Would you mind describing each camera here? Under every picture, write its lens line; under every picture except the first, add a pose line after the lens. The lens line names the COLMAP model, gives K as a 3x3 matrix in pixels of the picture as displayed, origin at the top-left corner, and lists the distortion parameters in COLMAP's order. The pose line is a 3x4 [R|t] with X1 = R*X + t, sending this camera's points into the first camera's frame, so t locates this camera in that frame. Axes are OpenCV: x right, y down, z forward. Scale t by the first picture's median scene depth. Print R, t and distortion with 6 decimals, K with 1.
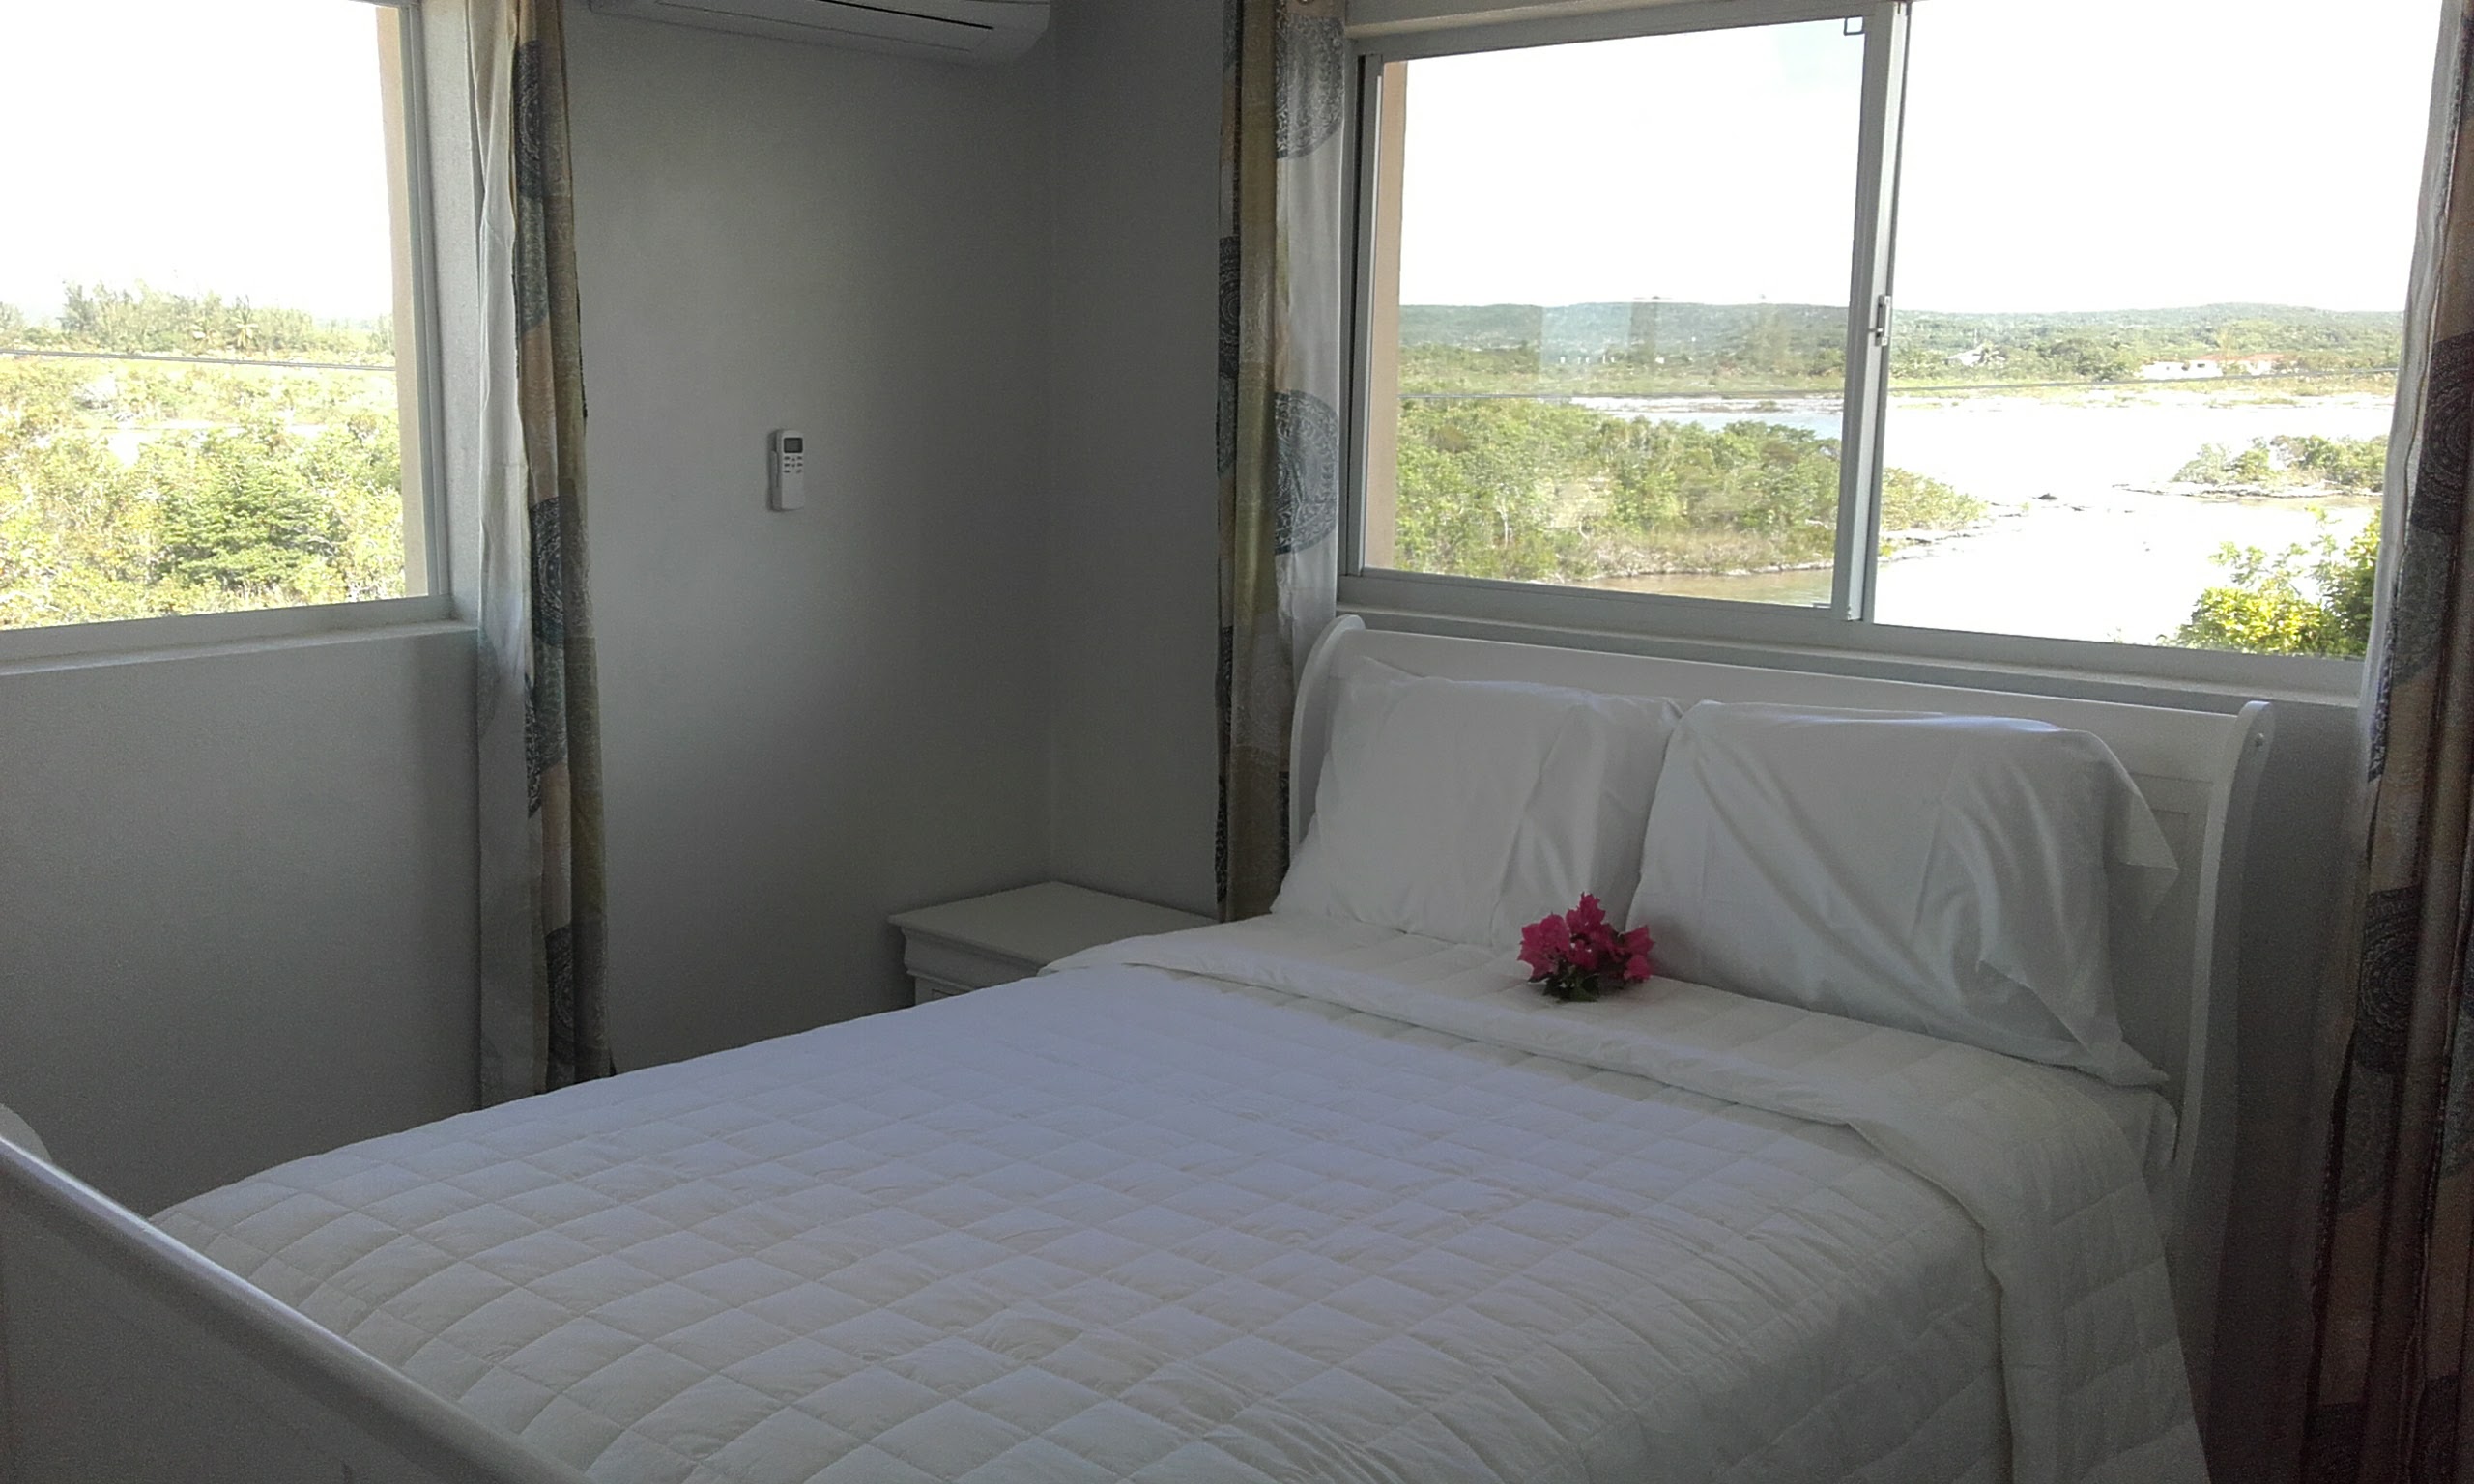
lens RADIAL K [[2277.6, 0, 1237.0], [0, 2277.6, 742.0], [0, 0, 1]] dist [0.119286, -0.234370]
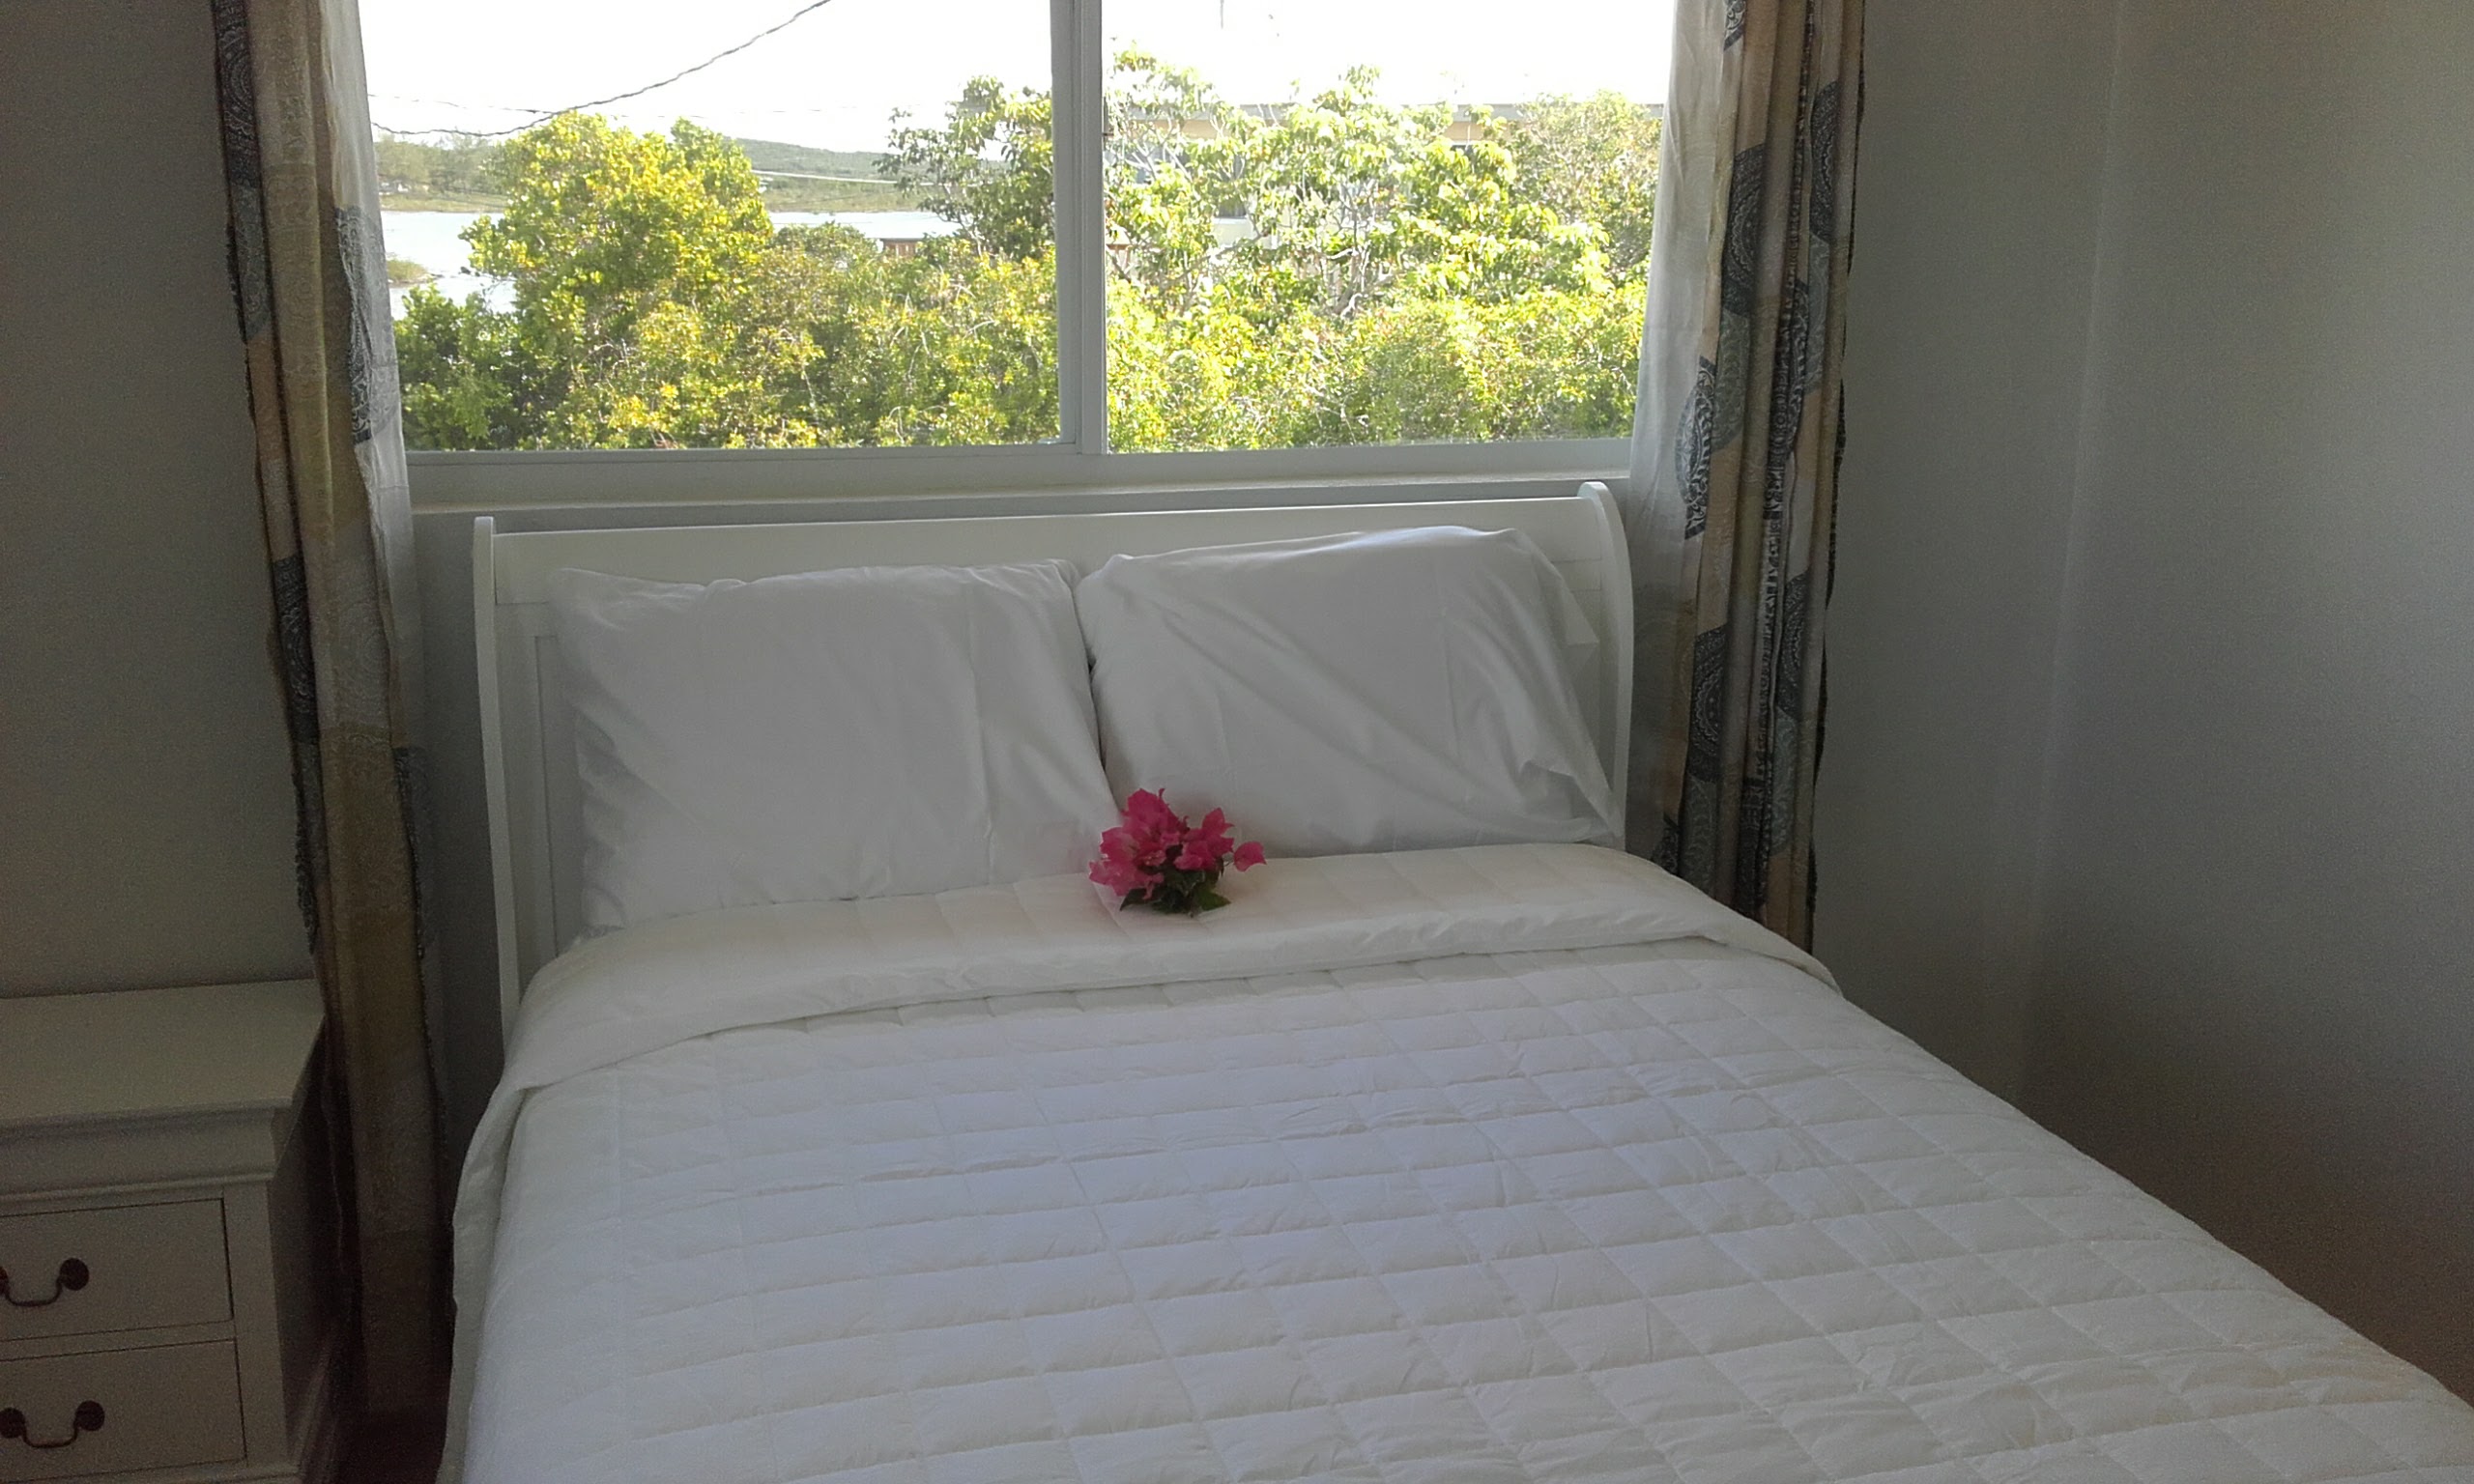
lens RADIAL K [[2277.6, 0, 1237.0], [0, 2277.6, 742.0], [0, 0, 1]] dist [0.119286, -0.234370]
pose [[0.565745, -0.201768, 0.799514, -0.492217], [0.137294, 0.979116, 0.149942, -0.073581], [-0.813070, 0.024939, 0.581632, 0.442493]]
